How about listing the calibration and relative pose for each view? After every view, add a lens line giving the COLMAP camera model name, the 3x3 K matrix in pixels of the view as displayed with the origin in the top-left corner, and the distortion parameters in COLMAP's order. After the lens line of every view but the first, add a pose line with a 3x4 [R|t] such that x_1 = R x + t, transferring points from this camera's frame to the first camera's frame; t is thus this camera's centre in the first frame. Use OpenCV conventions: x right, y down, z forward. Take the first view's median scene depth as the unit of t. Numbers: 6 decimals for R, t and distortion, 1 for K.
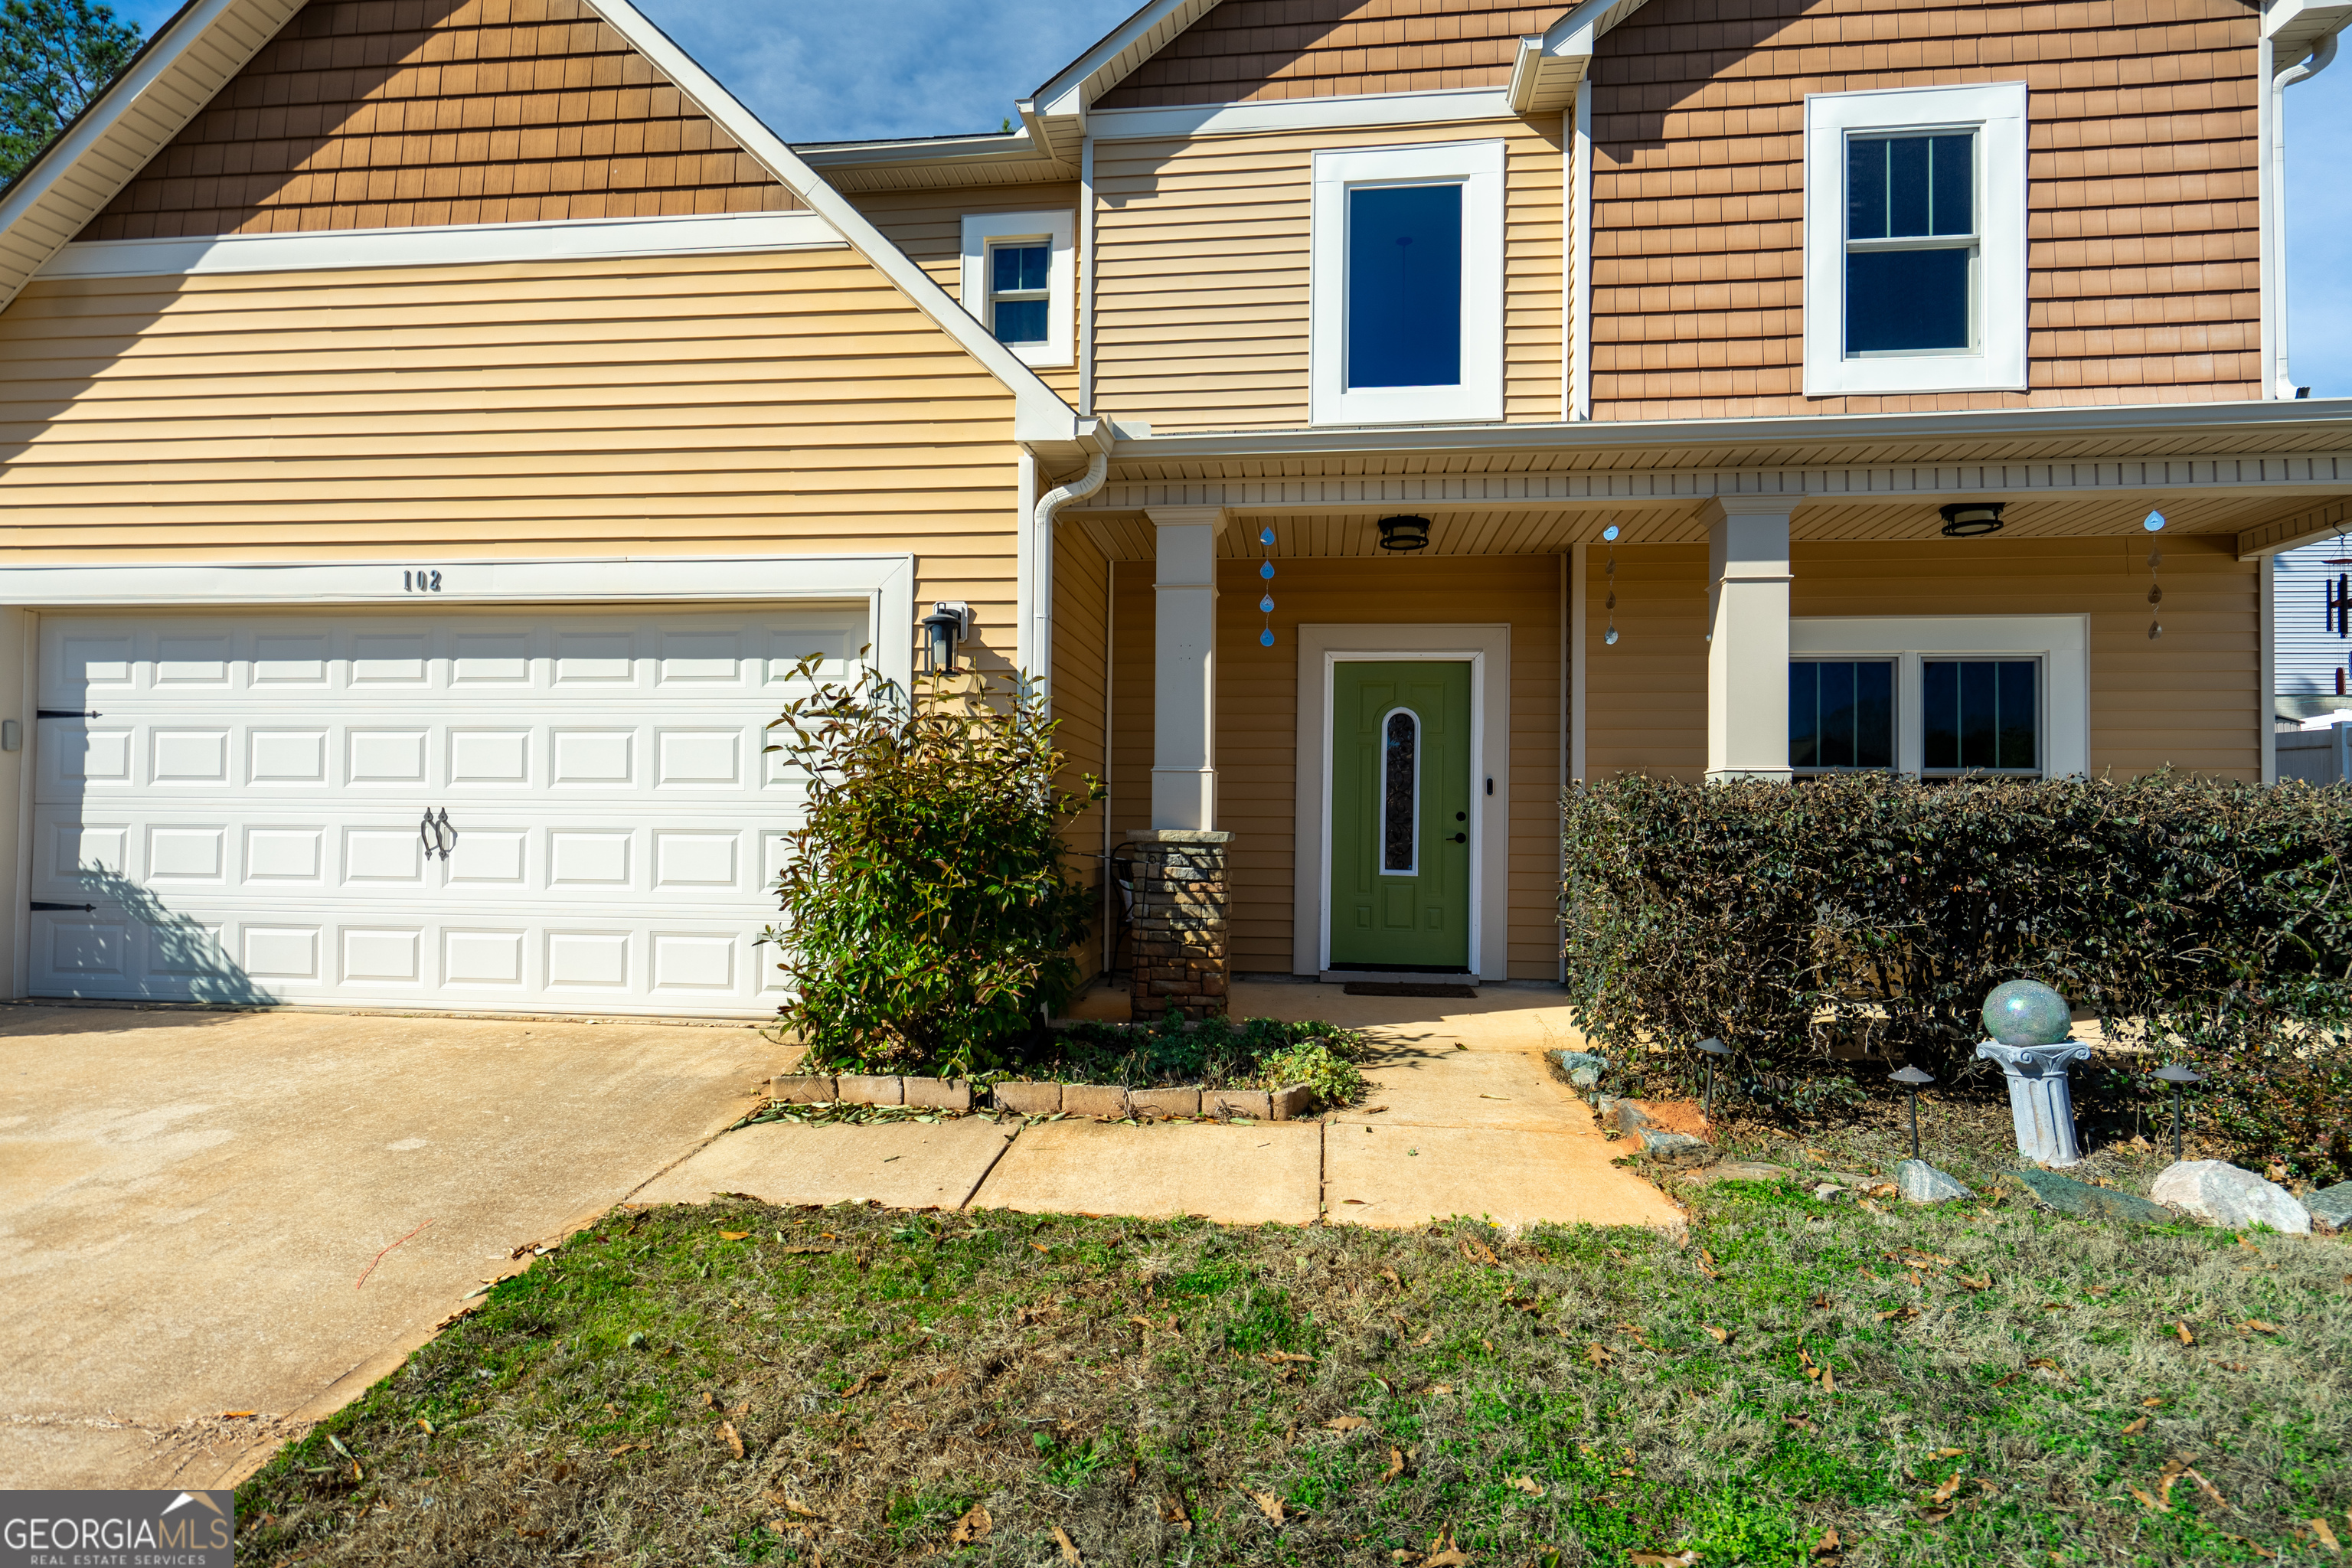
lens RADIAL K [[1227.5, 0, 1179.8], [0, 1227.5, 794.2], [0, 0, 1]] dist [0.007170, 0.001083]
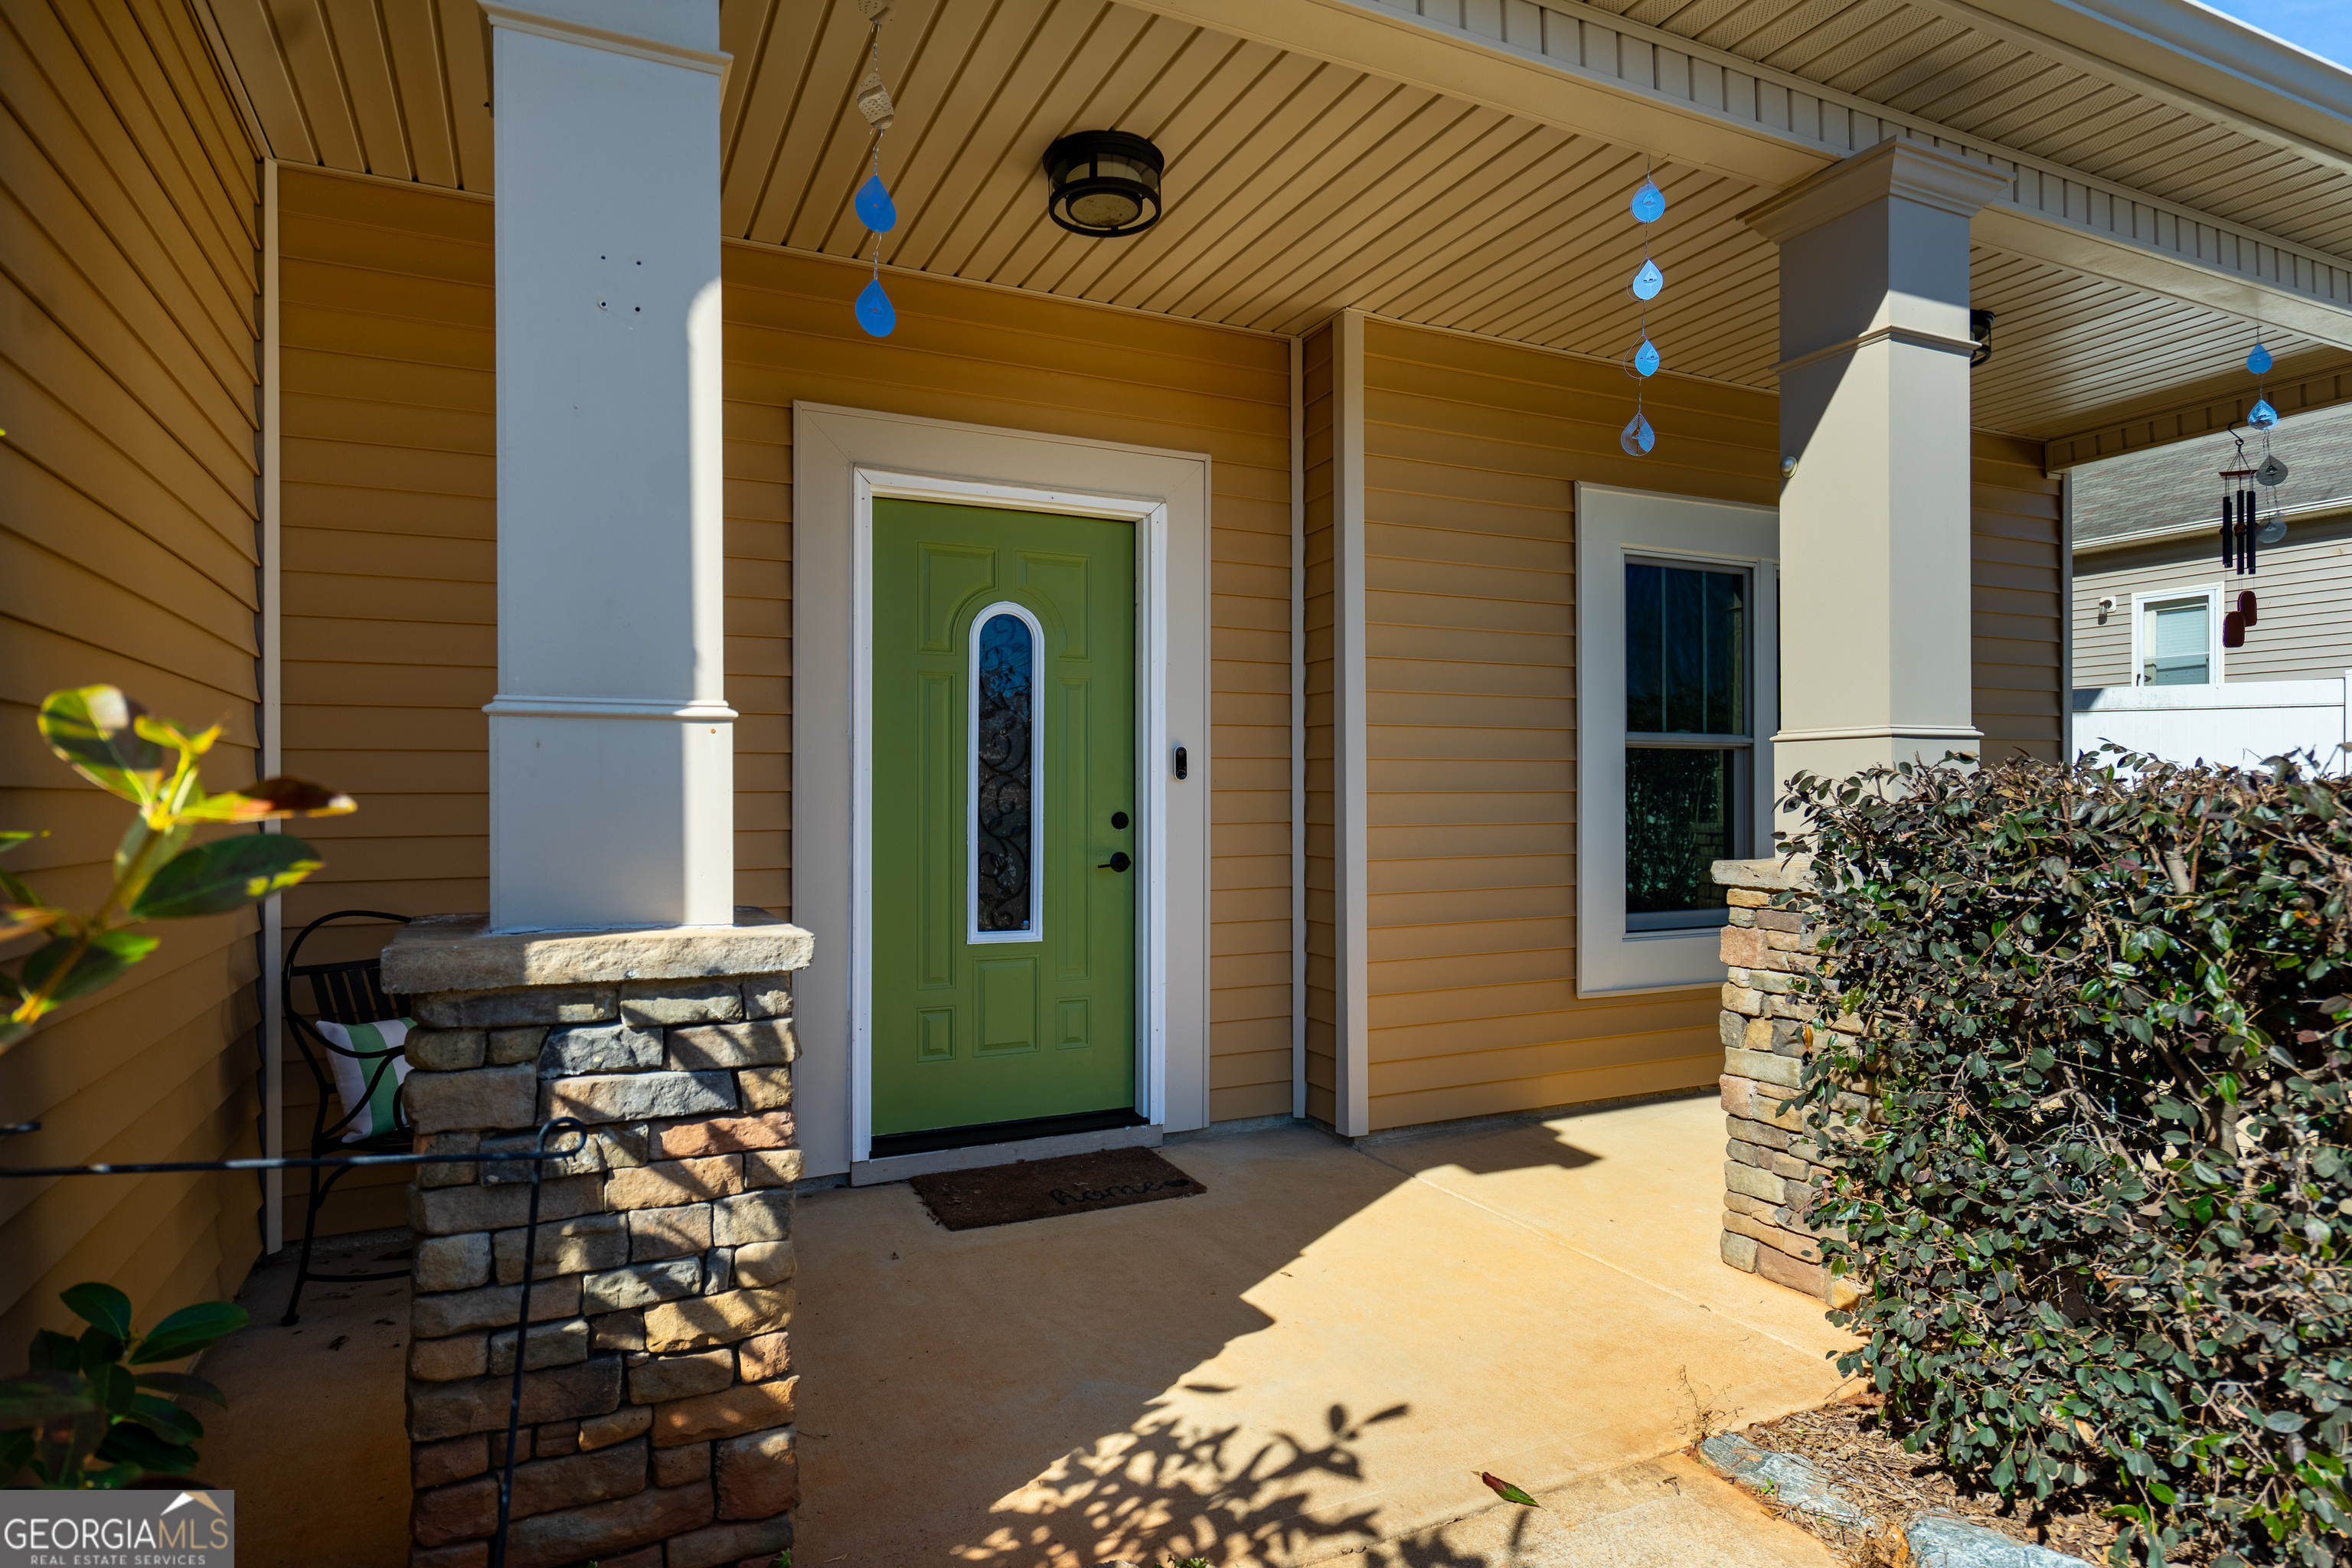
lens RADIAL K [[1227.5, 0, 1179.8], [0, 1227.5, 794.2], [0, 0, 1]] dist [0.007170, 0.001083]
pose [[0.837049, -0.013767, 0.546954, -0.038499], [0.001909, 0.999751, 0.022242, -0.005189], [-0.547124, -0.017574, 0.836867, 0.625928]]
